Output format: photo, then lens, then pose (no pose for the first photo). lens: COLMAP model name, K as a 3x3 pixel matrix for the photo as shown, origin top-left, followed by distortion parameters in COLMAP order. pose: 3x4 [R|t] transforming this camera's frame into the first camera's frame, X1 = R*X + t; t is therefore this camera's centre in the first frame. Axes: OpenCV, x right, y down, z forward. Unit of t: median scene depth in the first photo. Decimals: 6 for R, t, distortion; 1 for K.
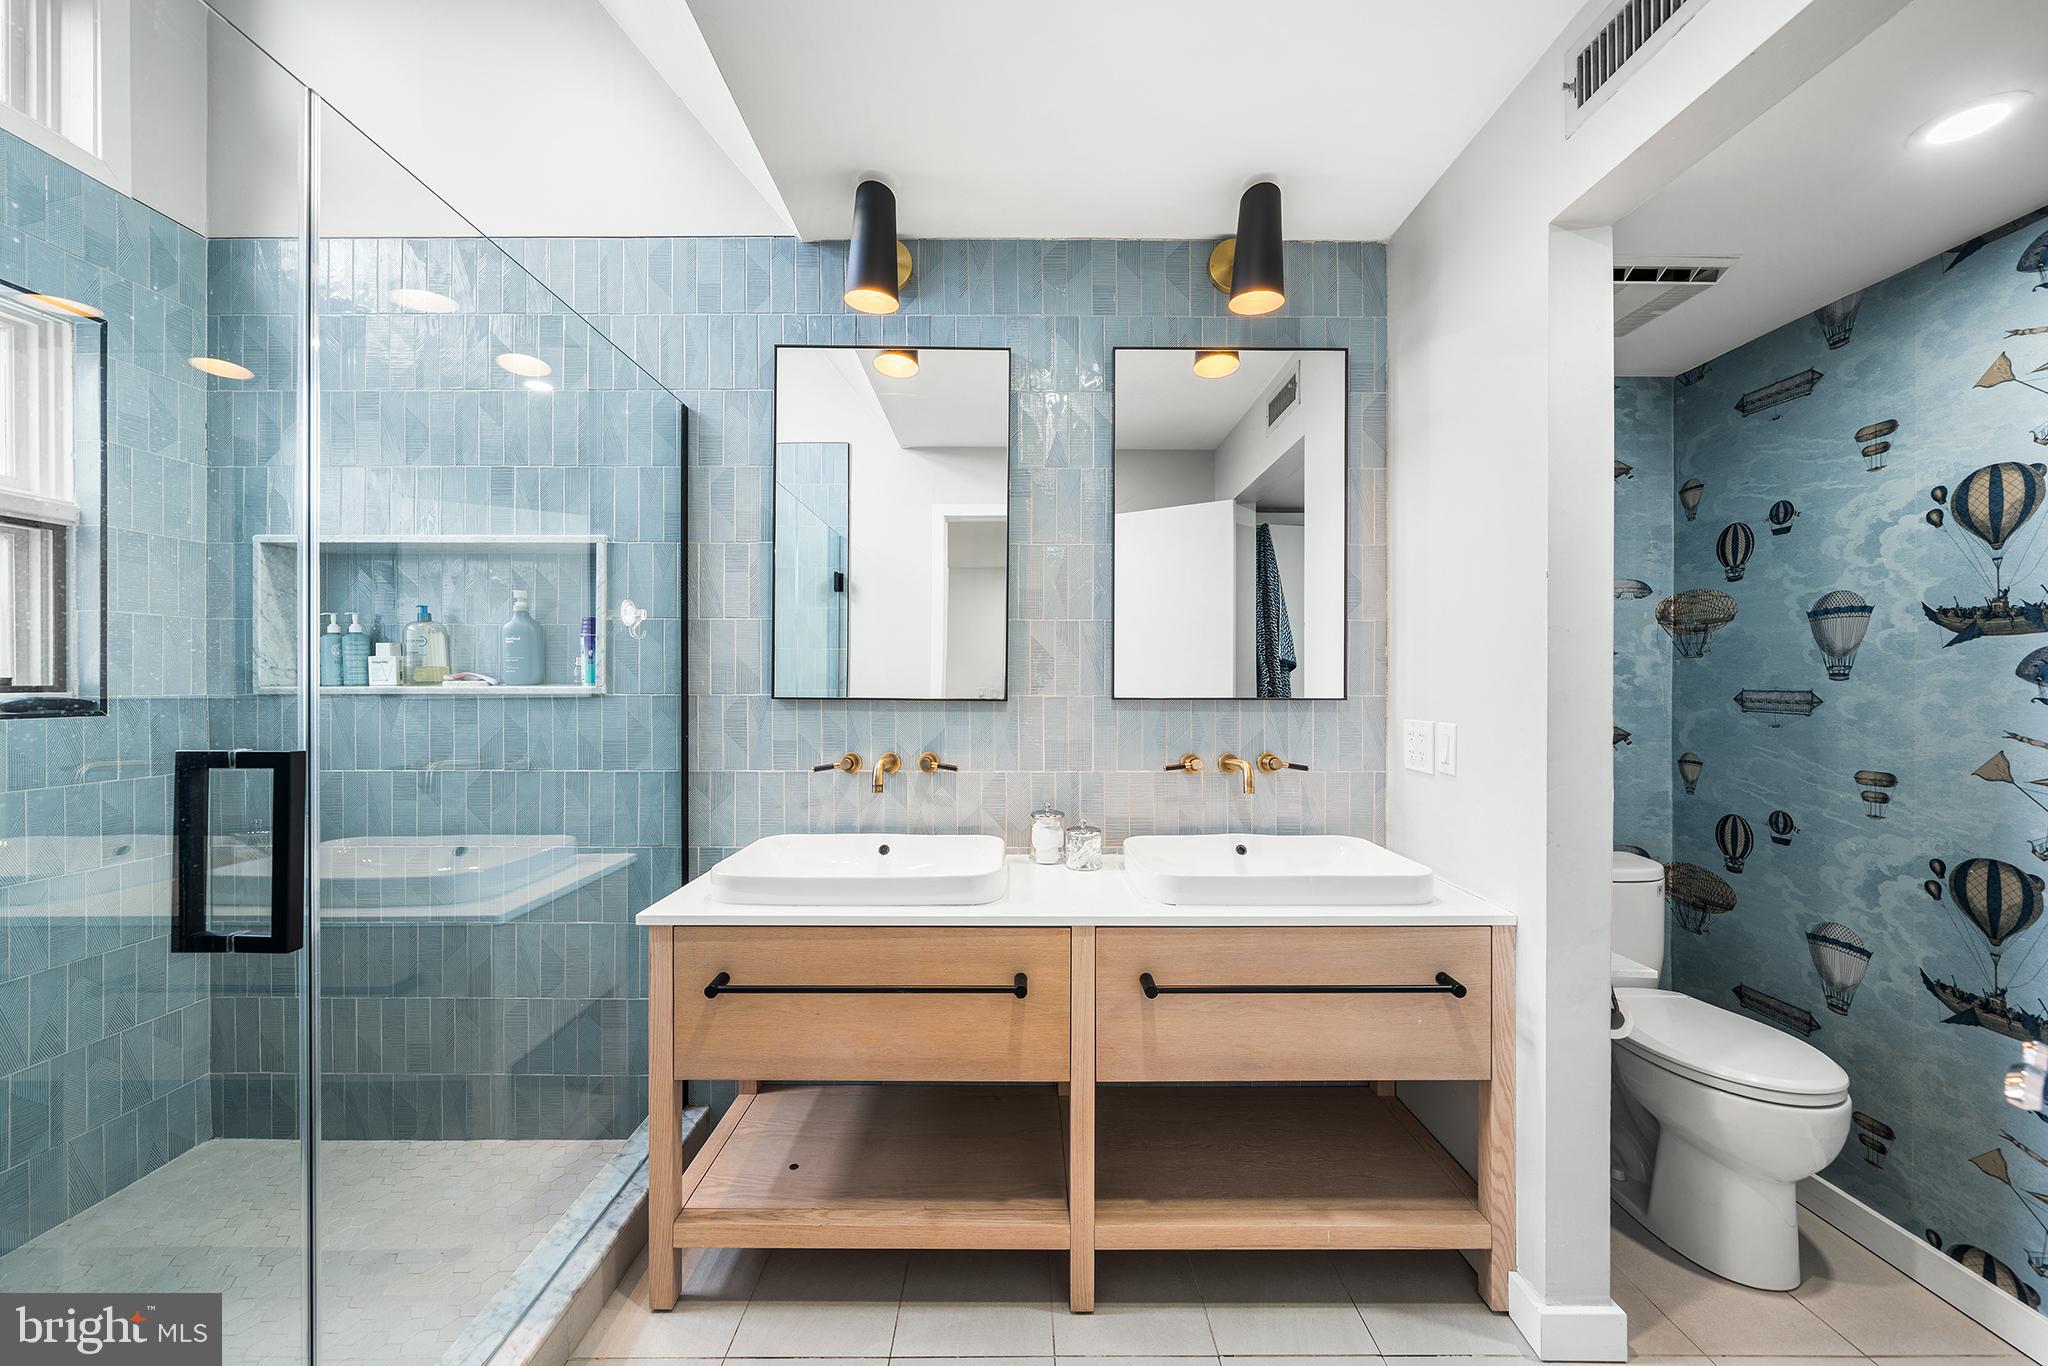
lens RADIAL K [[764.1, 0, 1022.0], [0, 764.1, 685.0], [0, 0, 1]] dist [-0.002028, -0.000125]
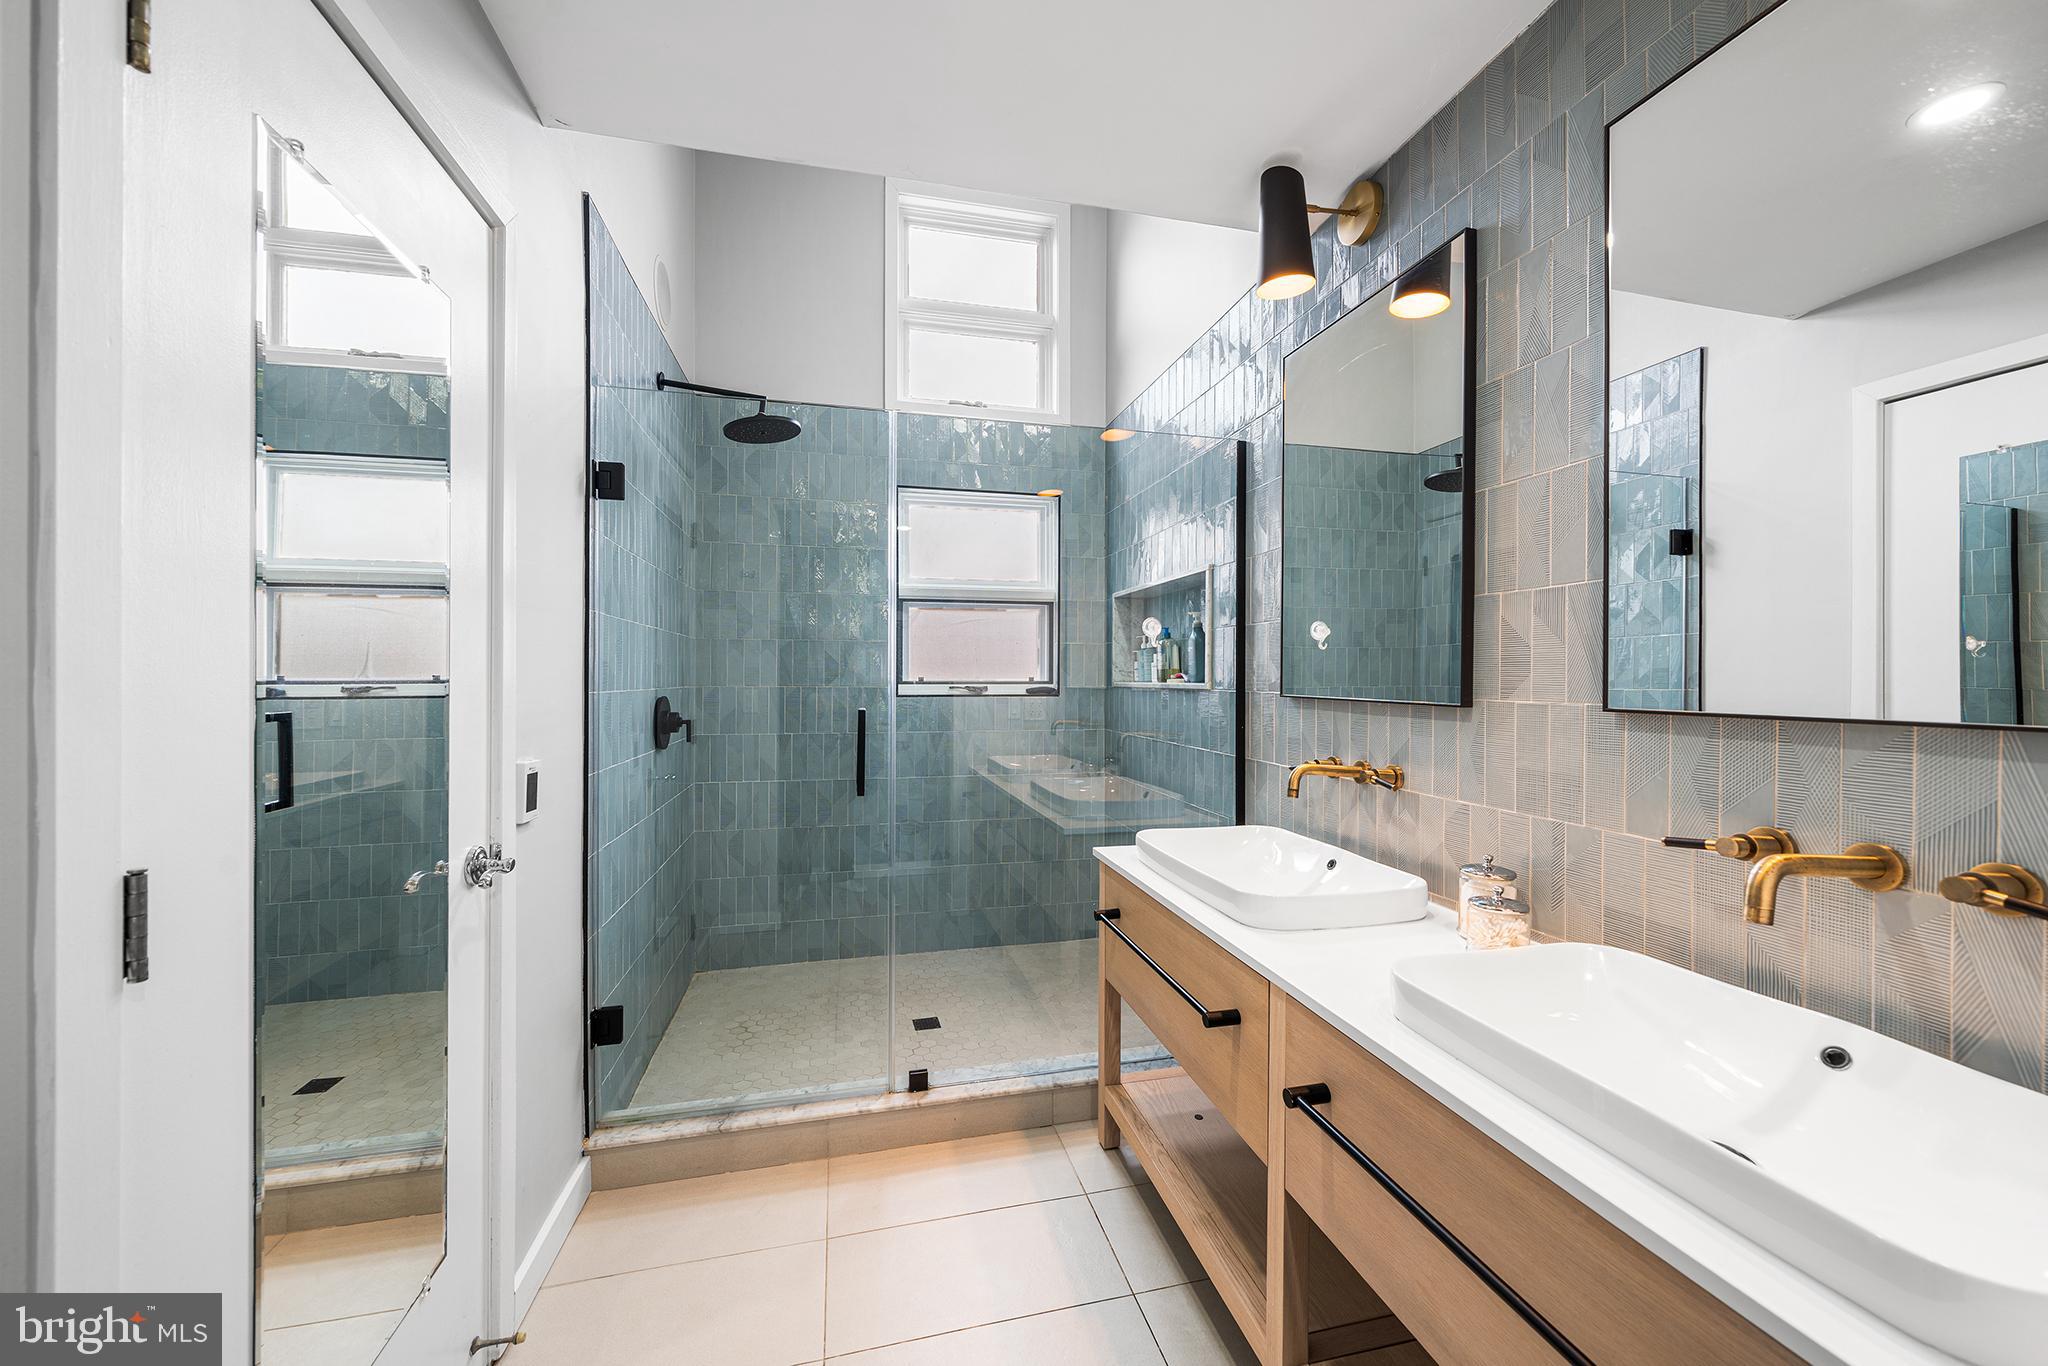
lens RADIAL K [[749.2, 0, 1024.0], [0, 749.2, 683.0], [0, 0, 1]] dist [-0.004017, -0.000230]
pose [[0.231226, 0.006750, -0.972877, 0.581831], [-0.002411, 0.999977, 0.006365, -0.006341], [0.972897, 0.000874, 0.231237, 0.415002]]
